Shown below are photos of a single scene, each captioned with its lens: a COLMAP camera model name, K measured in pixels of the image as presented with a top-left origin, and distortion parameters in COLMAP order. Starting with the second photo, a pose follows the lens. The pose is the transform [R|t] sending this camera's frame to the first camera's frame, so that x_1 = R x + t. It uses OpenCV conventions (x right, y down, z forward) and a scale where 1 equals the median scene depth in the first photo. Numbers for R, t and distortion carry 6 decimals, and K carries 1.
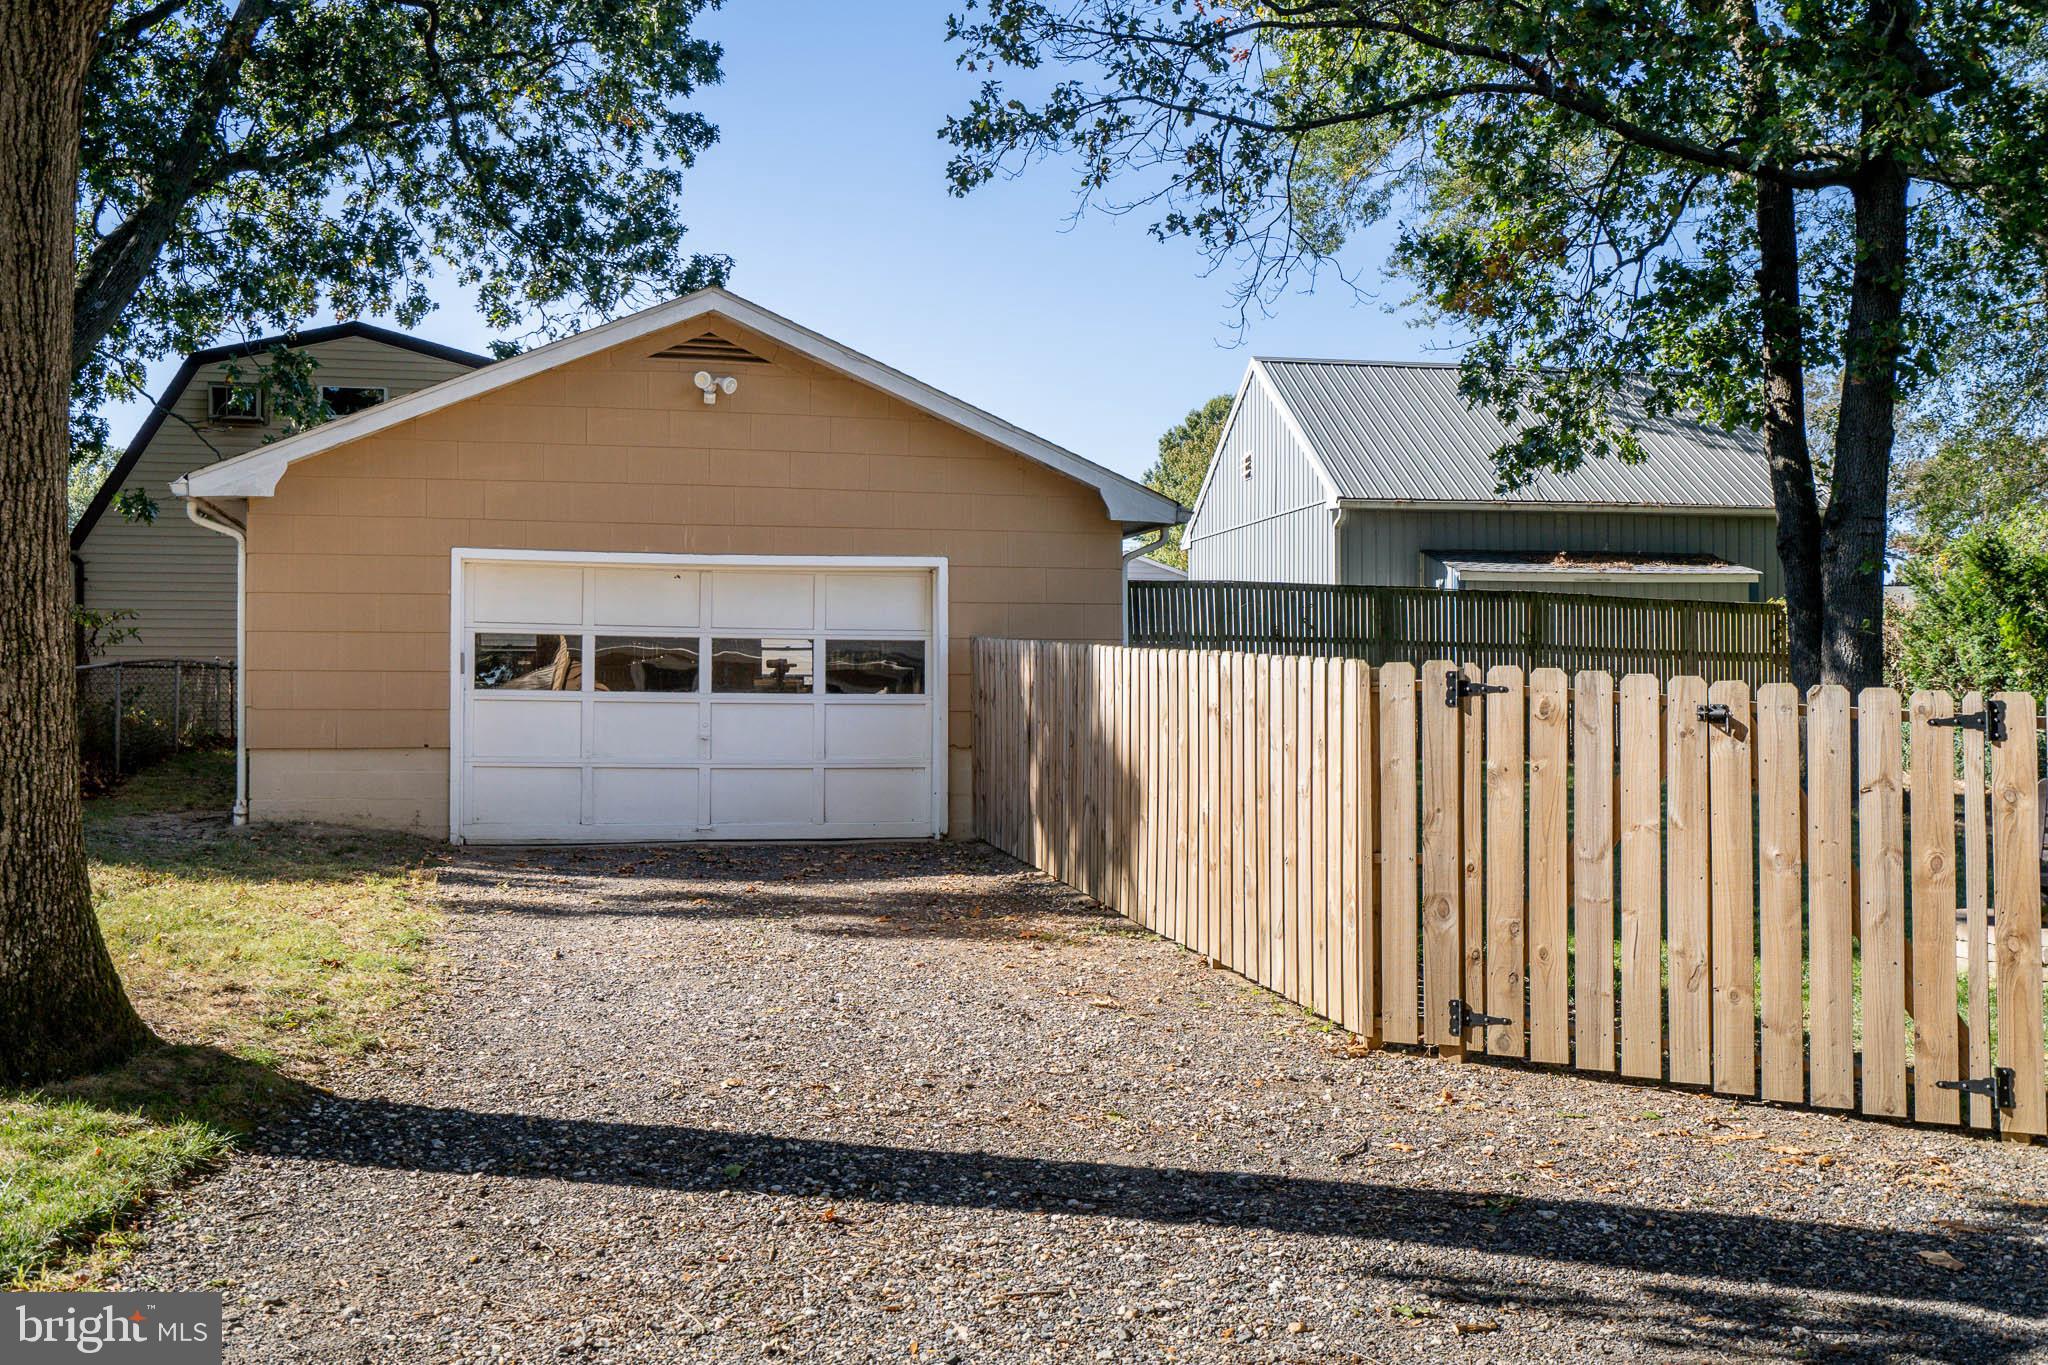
lens RADIAL K [[1961.0, 0, 1024.3], [0, 1961.0, 695.9], [0, 0, 1]] dist [-0.024112, 0.000000]
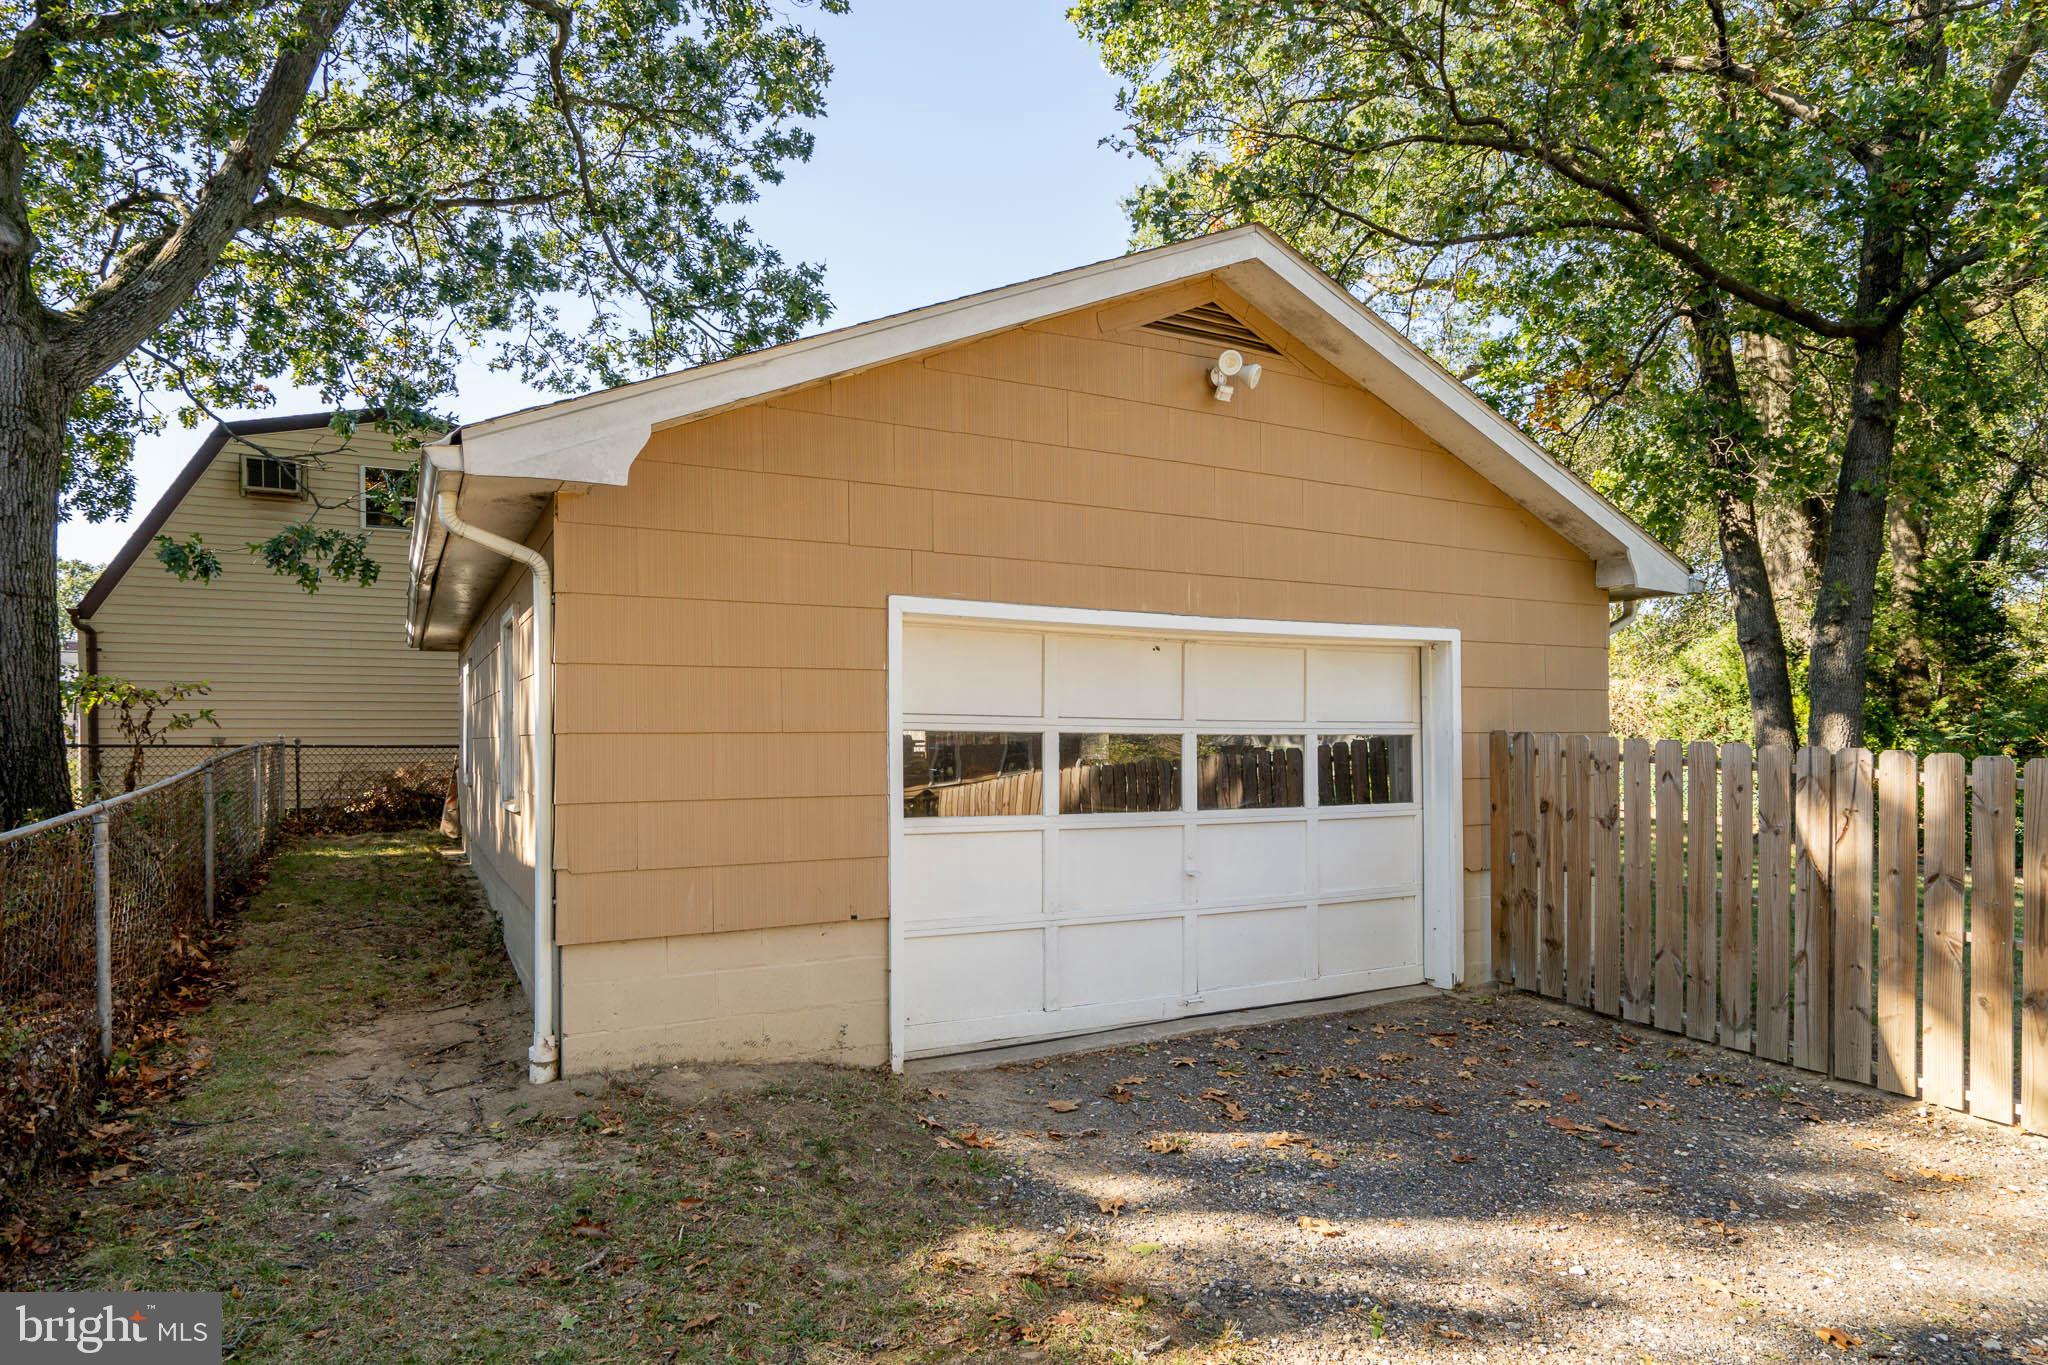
lens RADIAL K [[1135.4, 0, 1004.3], [0, 1135.4, 741.3], [0, 0, 1]] dist [-0.002415, 0.000385]
pose [[0.968734, -0.005976, 0.248029, -0.334210], [0.004069, 0.999958, 0.008199, -0.030930], [-0.248068, -0.006934, 0.968718, 0.619136]]
